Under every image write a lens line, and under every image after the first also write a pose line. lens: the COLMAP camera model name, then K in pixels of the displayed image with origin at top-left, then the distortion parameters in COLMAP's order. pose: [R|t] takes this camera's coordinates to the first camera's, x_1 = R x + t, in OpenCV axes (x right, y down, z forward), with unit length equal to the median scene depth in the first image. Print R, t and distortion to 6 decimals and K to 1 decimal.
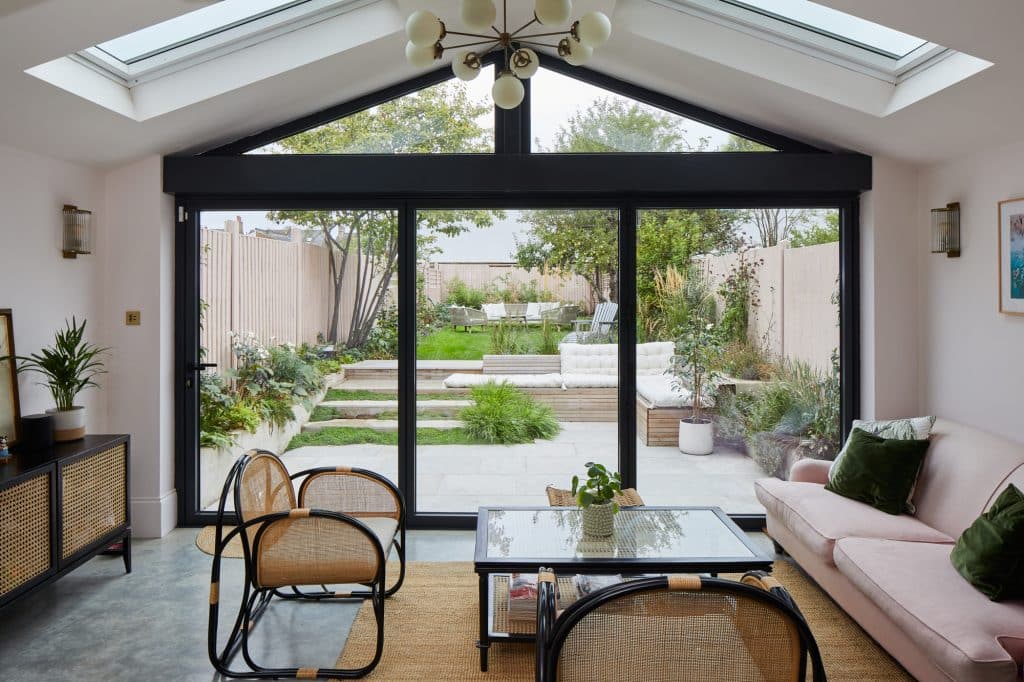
lens RADIAL K [[685.7, 0, 492.3], [0, 685.7, 404.2], [0, 0, 1]] dist [0.006167, -0.000435]
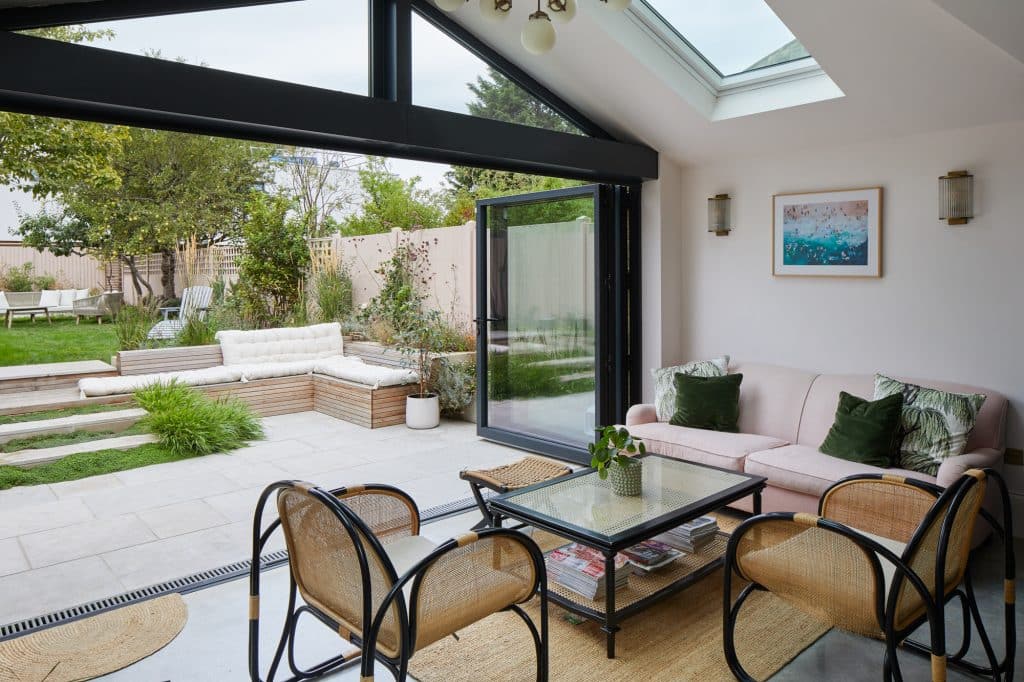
lens RADIAL K [[685.7, 0, 492.3], [0, 685.7, 404.2], [0, 0, 1]] dist [0.006167, -0.000435]
pose [[0.740575, -0.129814, 0.659315, -0.448062], [0.117994, 0.991040, 0.062591, -0.021266], [-0.661533, 0.031442, 0.749257, 0.245036]]
